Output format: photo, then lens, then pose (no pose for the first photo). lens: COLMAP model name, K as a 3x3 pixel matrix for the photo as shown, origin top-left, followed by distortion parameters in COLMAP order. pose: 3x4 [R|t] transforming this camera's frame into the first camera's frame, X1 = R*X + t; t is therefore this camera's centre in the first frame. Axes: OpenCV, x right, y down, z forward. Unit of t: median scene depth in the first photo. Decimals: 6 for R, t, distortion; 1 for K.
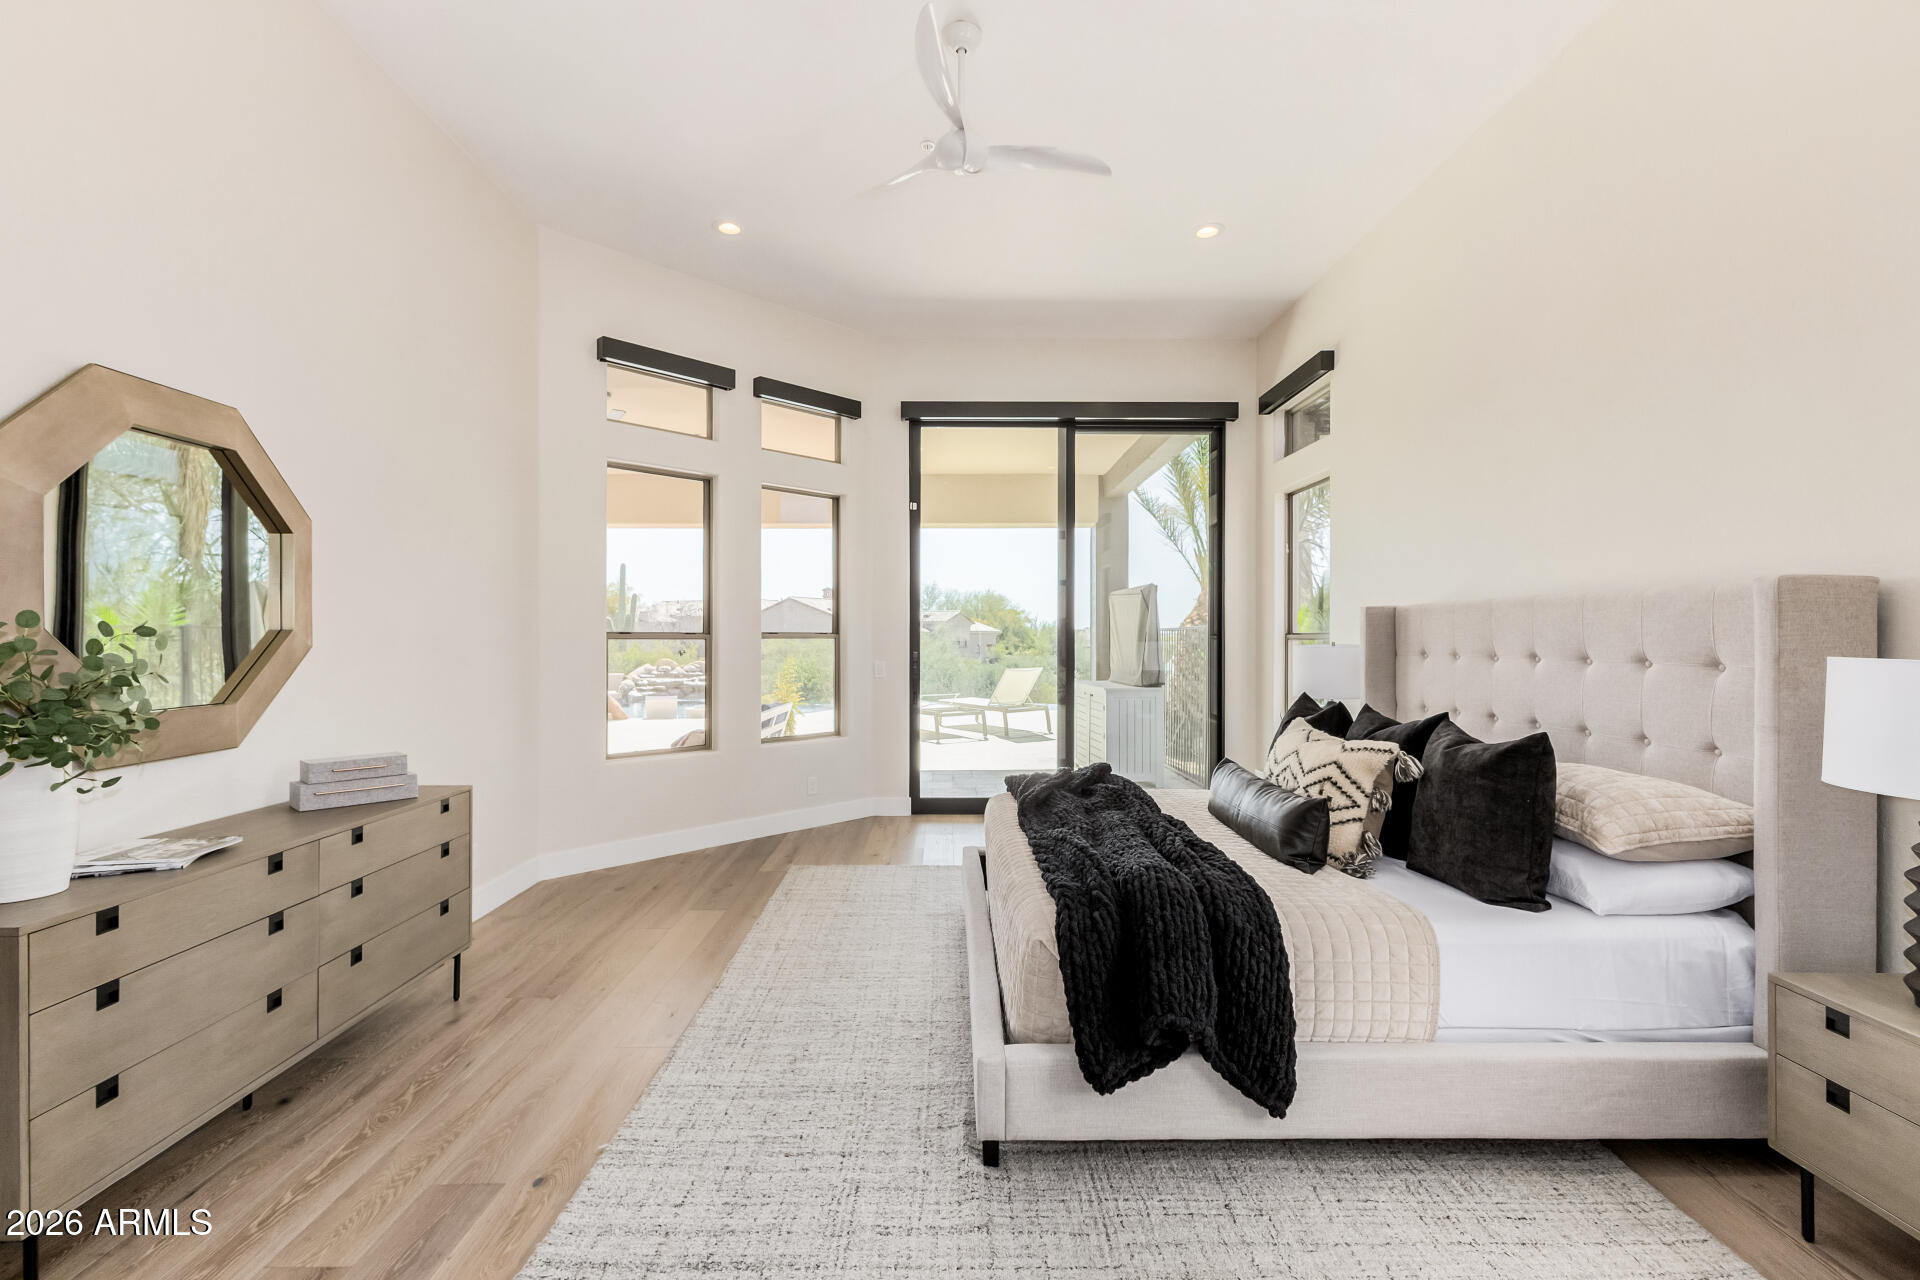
lens RADIAL K [[832.1, 0, 959.5], [0, 832.1, 629.0], [0, 0, 1]] dist [0.007904, 0.000079]
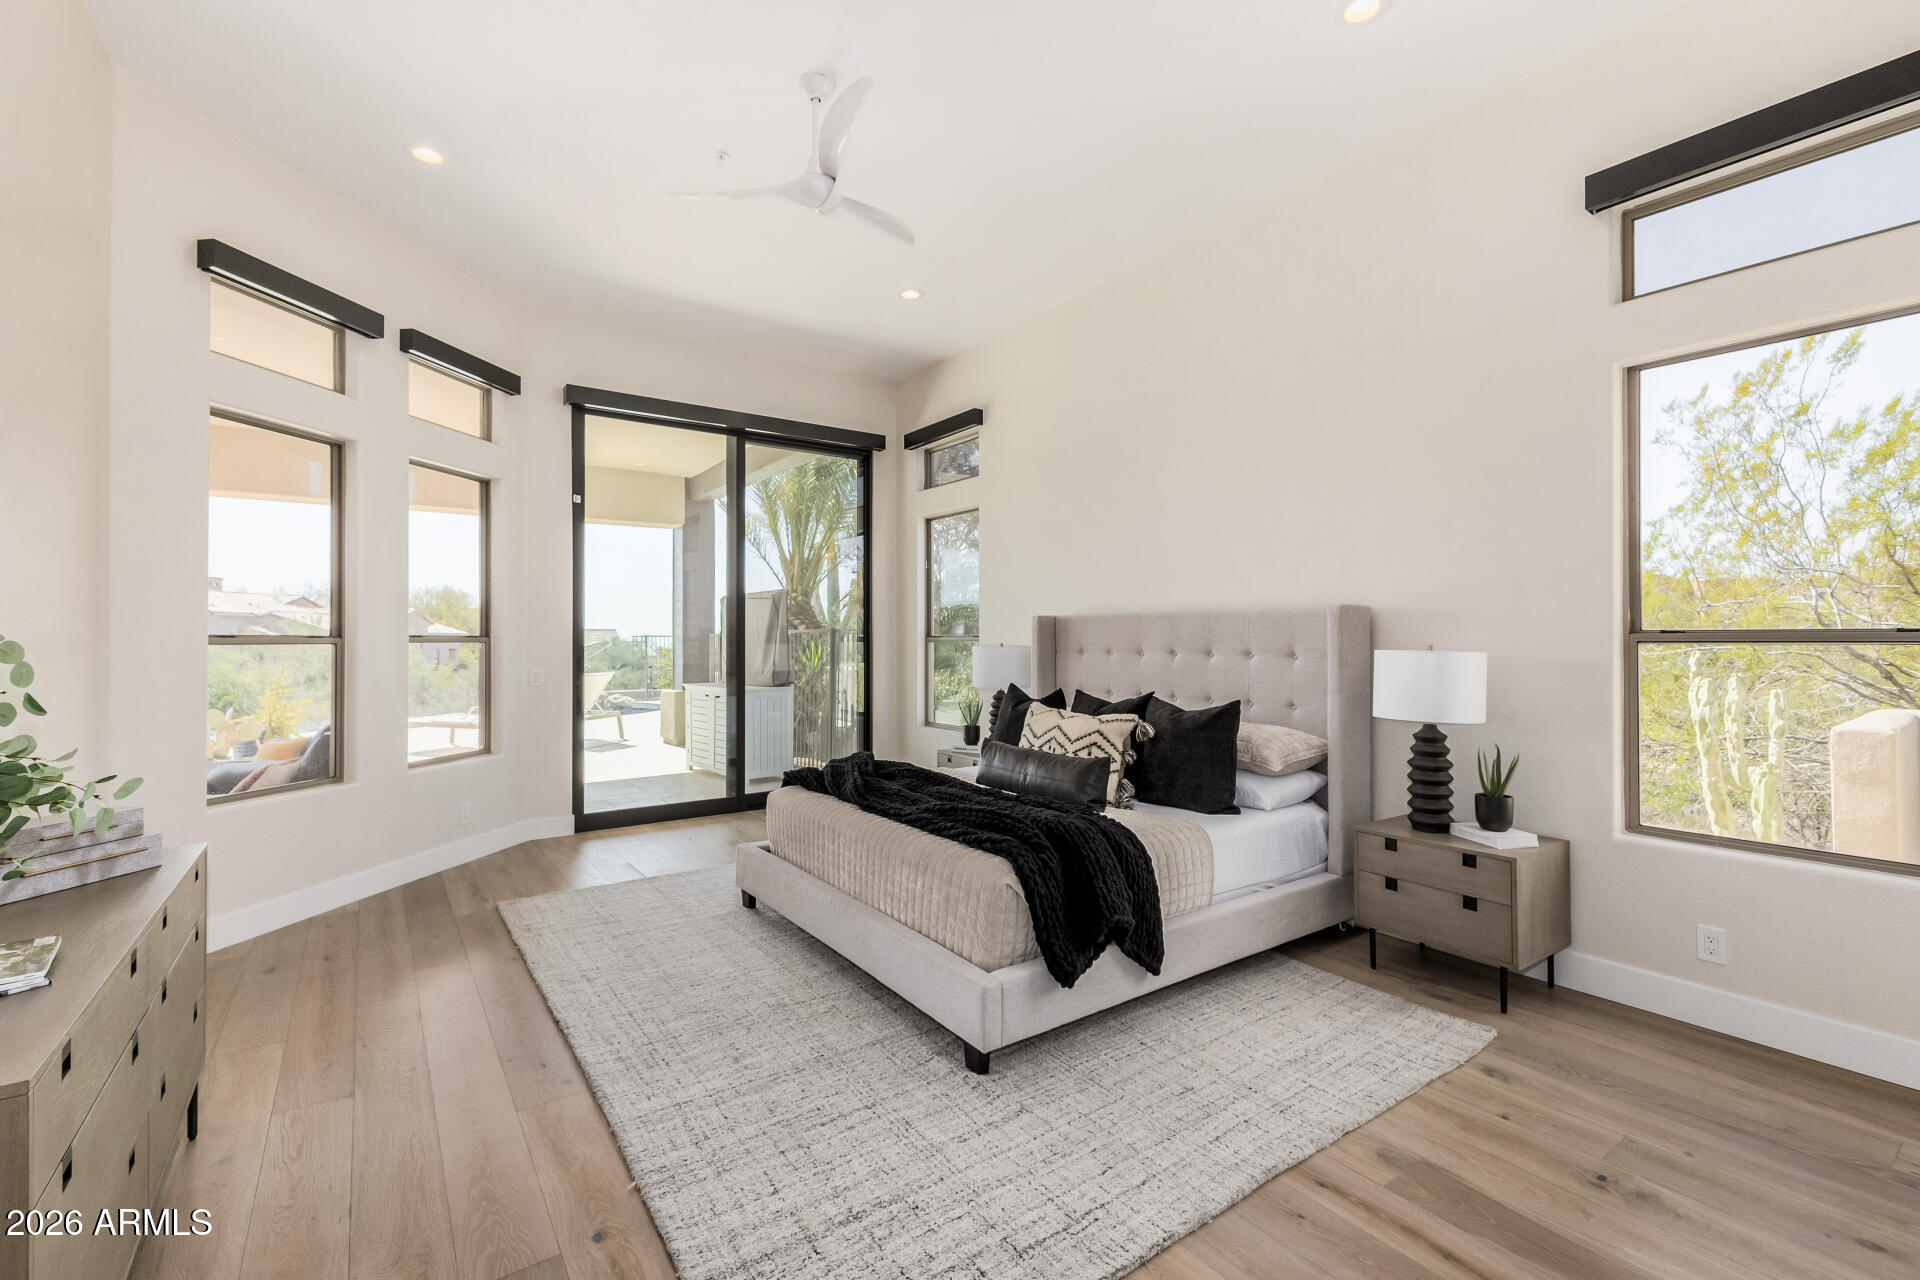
lens RADIAL K [[819.5, 0, 956.9], [0, 819.5, 629.3], [0, 0, 1]] dist [0.009271, 0.000013]
pose [[0.823533, 0.003996, 0.567254, -0.516740], [-0.002552, 0.999991, -0.003340, -0.002196], [-0.567263, 0.001303, 0.823536, 0.024407]]
